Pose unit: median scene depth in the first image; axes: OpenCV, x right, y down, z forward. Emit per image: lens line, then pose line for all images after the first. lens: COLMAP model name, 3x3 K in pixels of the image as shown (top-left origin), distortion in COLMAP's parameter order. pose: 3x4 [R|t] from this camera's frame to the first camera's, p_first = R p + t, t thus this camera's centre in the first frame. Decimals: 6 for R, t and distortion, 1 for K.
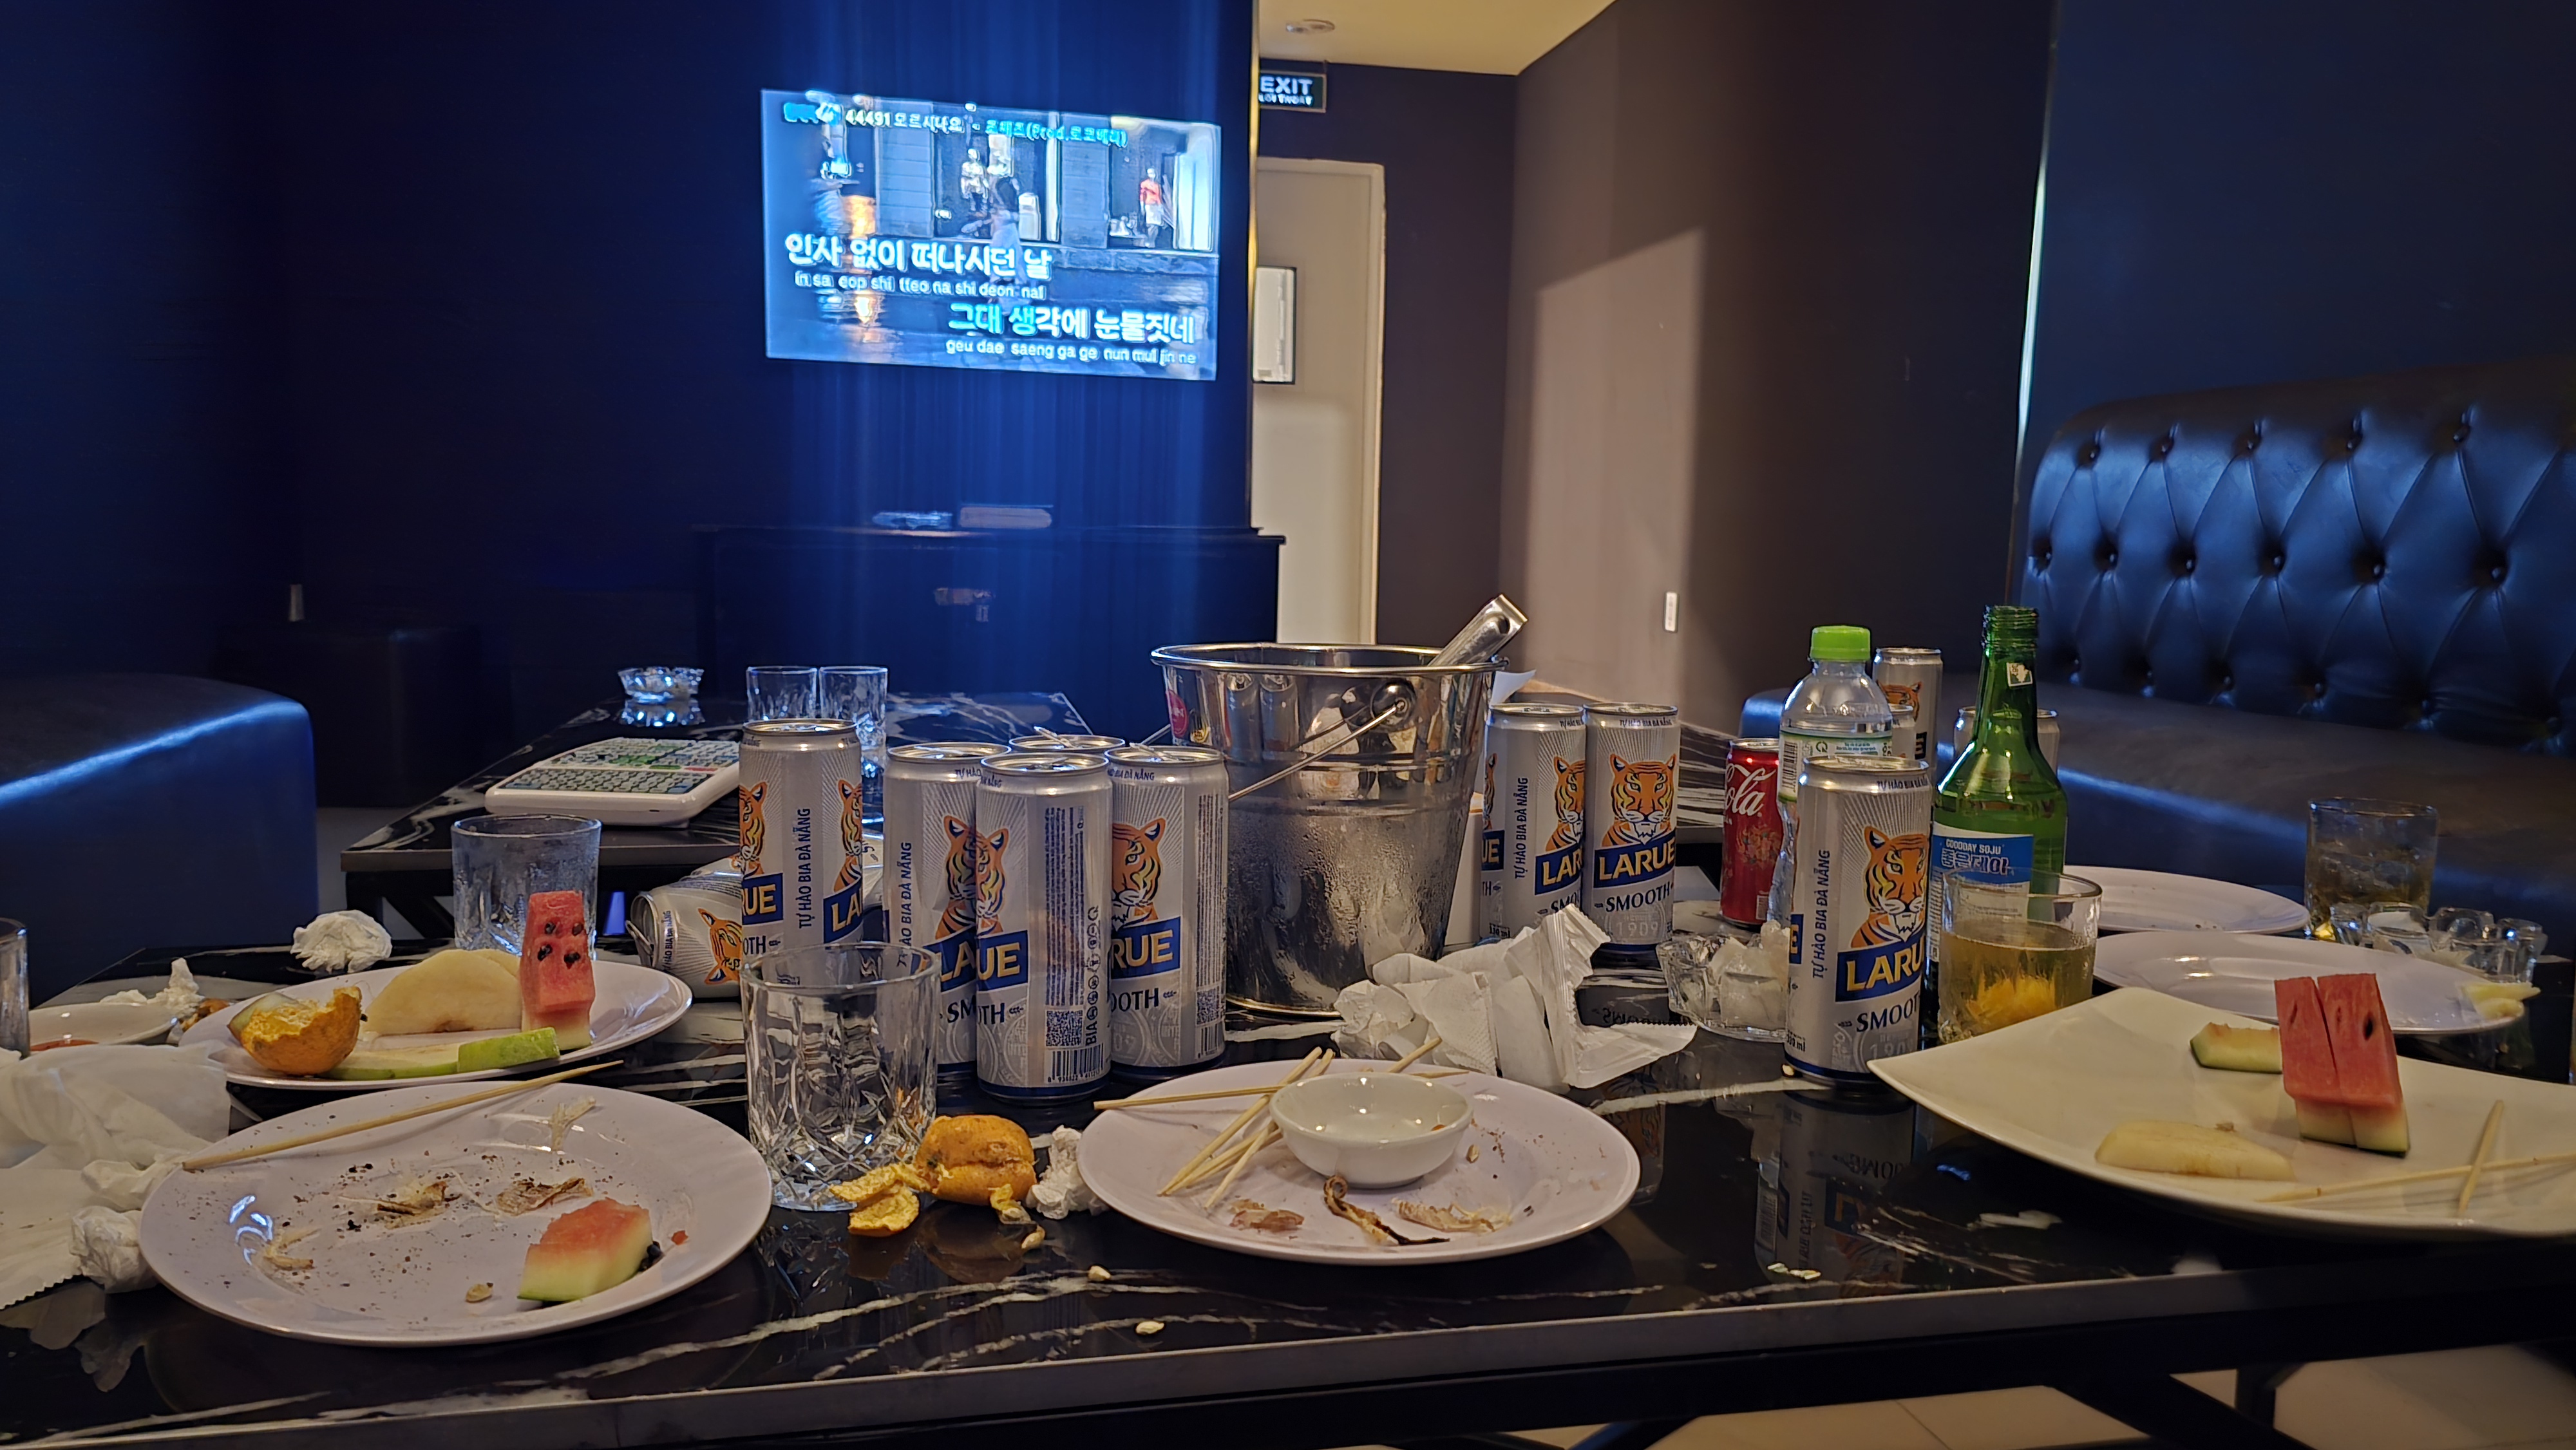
lens RADIAL K [[1796.9, 0, 1300.4], [0, 1796.9, 717.6], [0, 0, 1]] dist [0.007938, 0.007026]
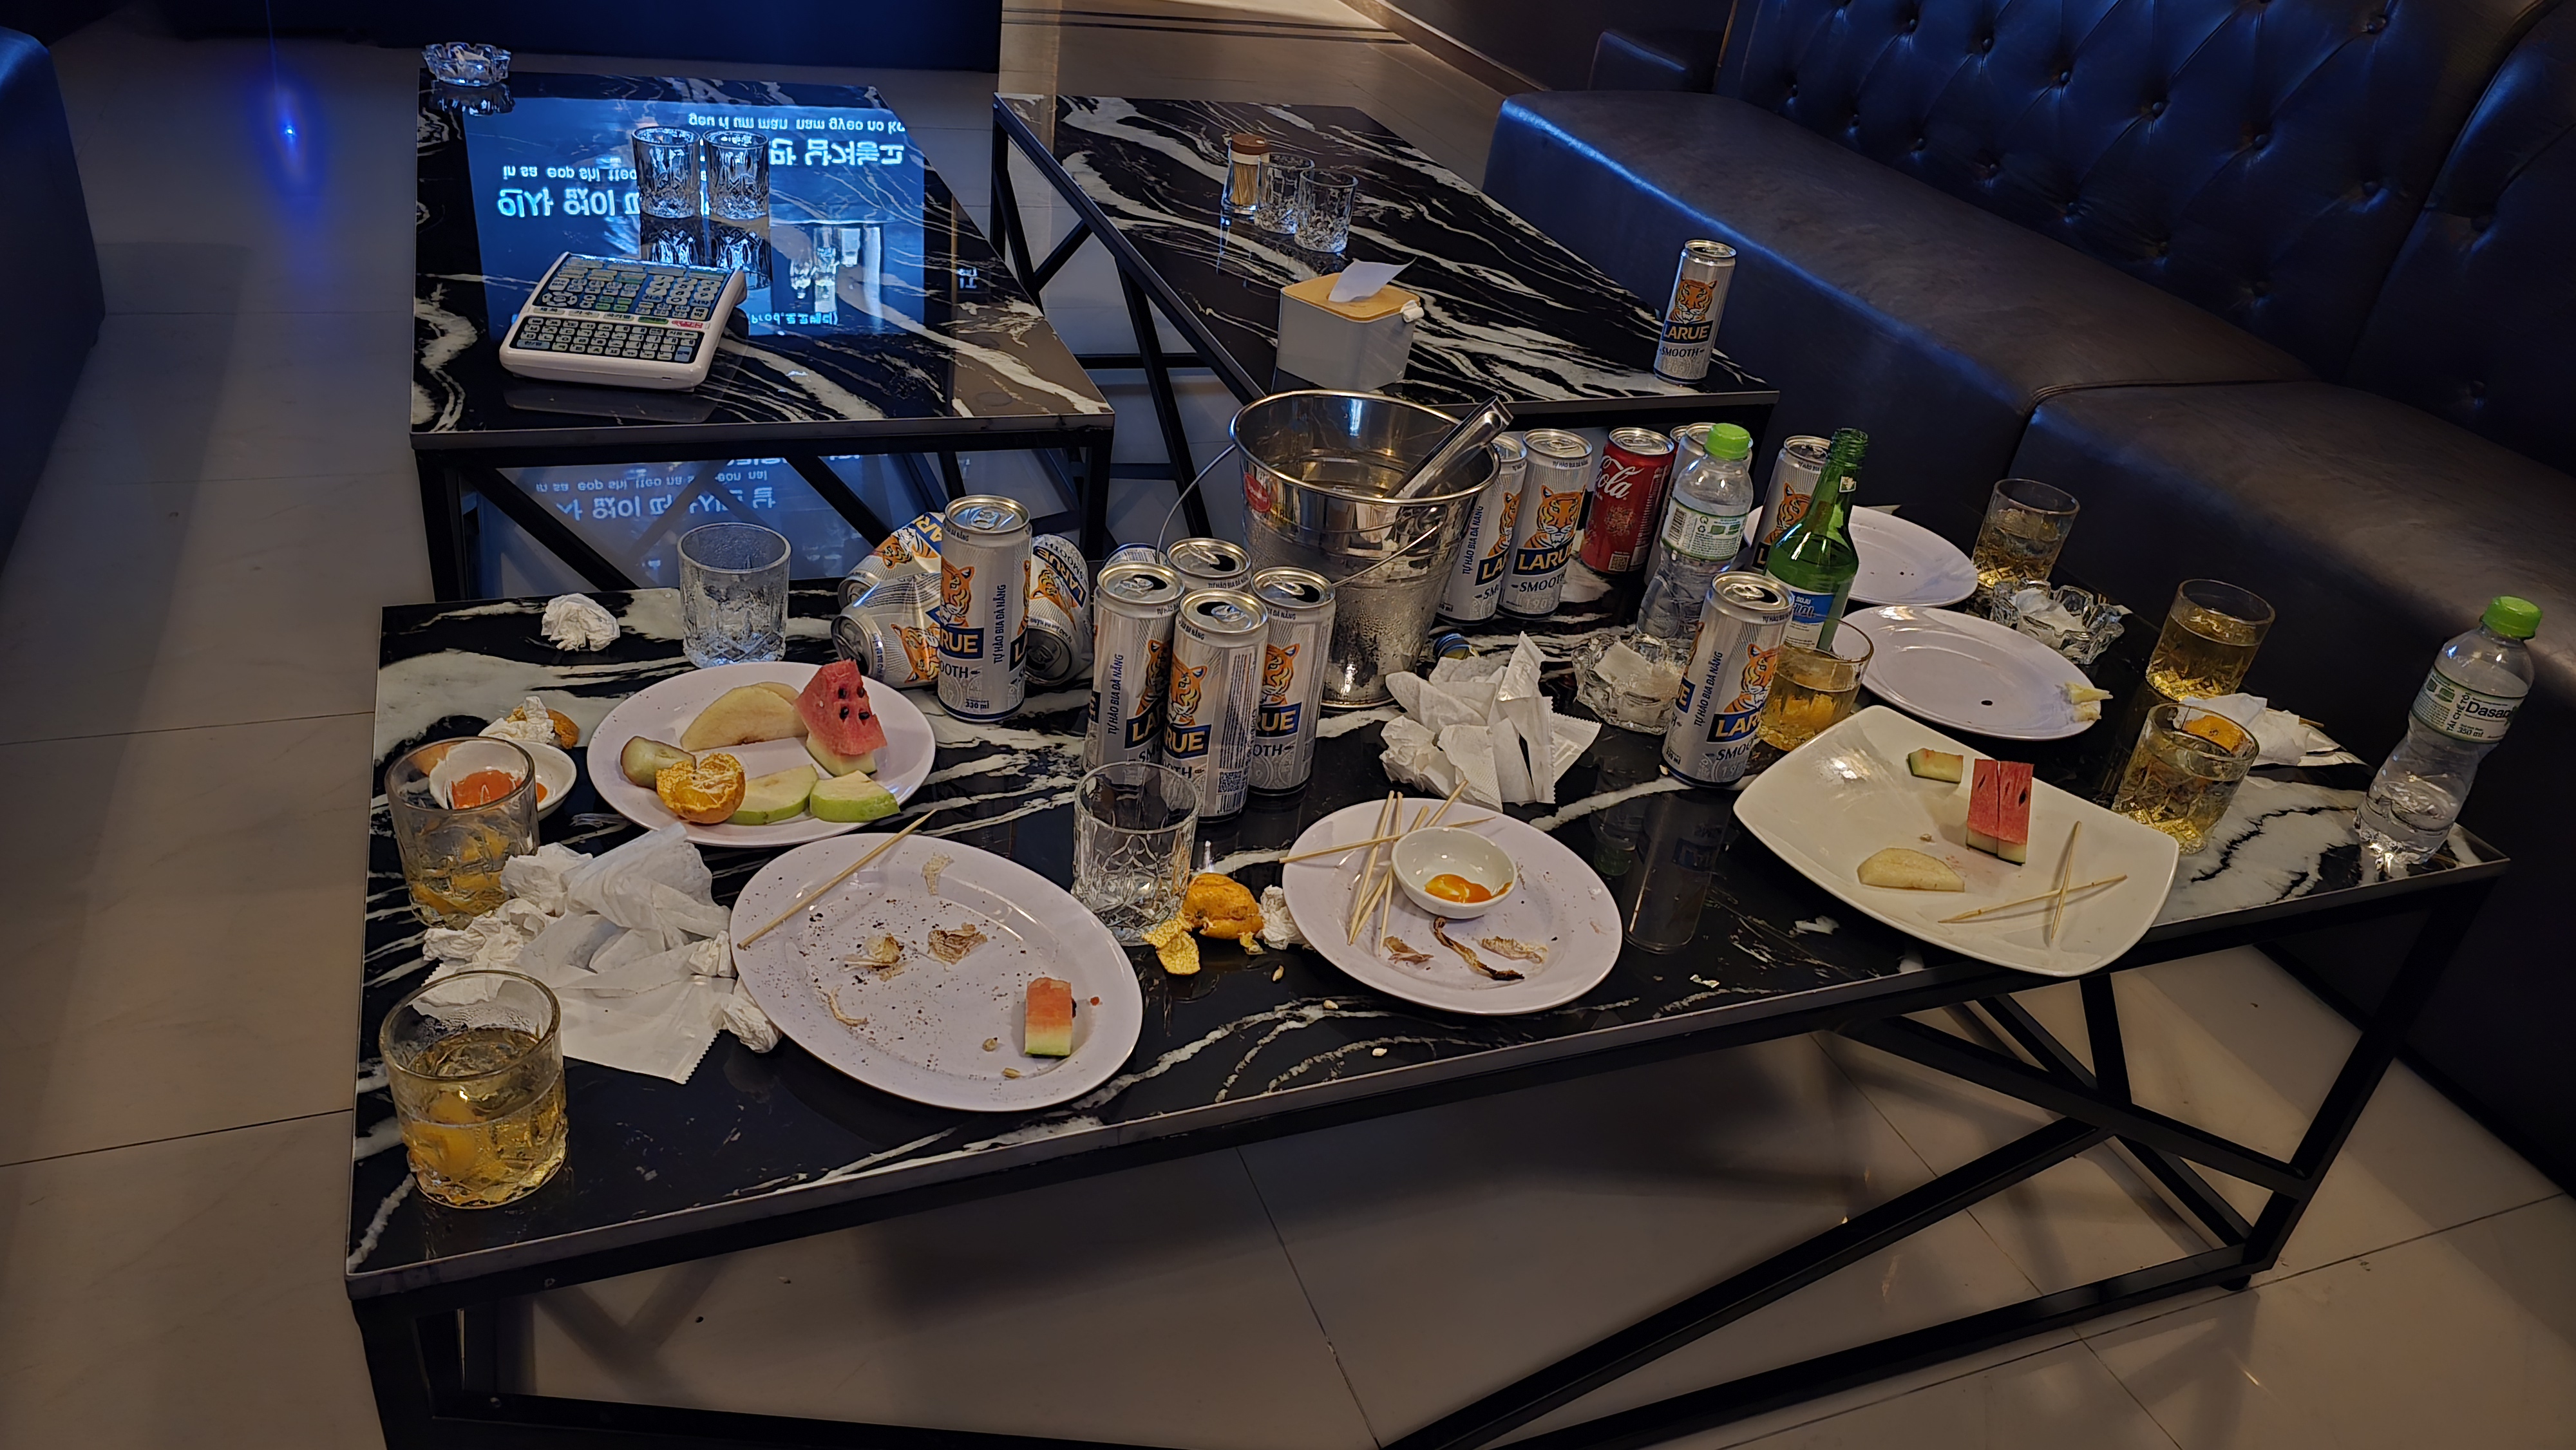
lens RADIAL K [[1751.8, 0, 1292.1], [0, 1751.8, 696.3], [0, 0, 1]] dist [0.054277, -0.052823]
pose [[0.979715, 0.003058, 0.200370, -0.353879], [-0.087333, 0.906452, 0.413180, -0.470795], [-0.180362, -0.422298, 0.888332, -0.256875]]
